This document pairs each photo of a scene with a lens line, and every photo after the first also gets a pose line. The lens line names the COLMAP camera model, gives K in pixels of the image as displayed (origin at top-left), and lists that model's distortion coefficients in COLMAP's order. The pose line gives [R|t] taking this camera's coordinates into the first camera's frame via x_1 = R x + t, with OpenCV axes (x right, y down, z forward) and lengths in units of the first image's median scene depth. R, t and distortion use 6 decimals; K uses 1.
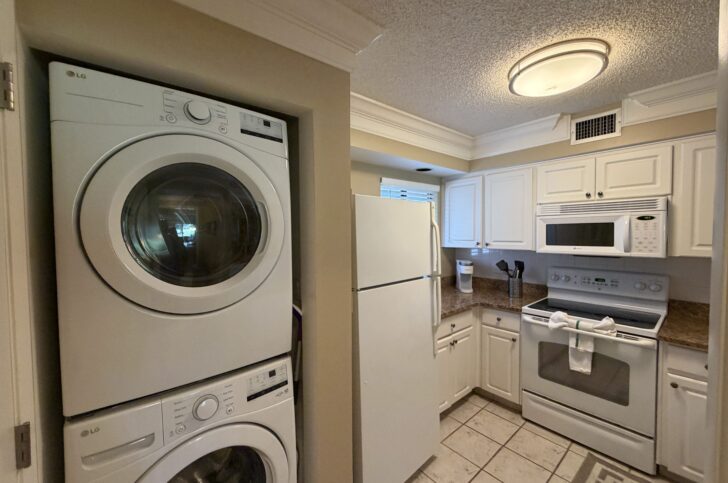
lens RADIAL K [[290.7, 0, 365.2], [0, 290.7, 240.8], [0, 0, 1]] dist [-0.001597, 0.000152]
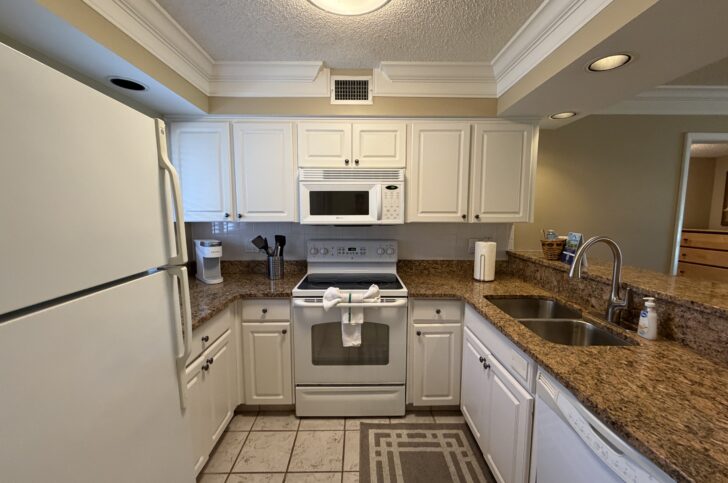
lens RADIAL K [[290.7, 0, 361.9], [0, 290.7, 241.8], [0, 0, 1]] dist [-0.001597, 0.000152]
pose [[0.641803, -0.066187, 0.764008, 0.049341], [0.015396, 0.997180, 0.073453, 0.036467], [-0.766715, -0.035380, 0.641012, 0.340159]]
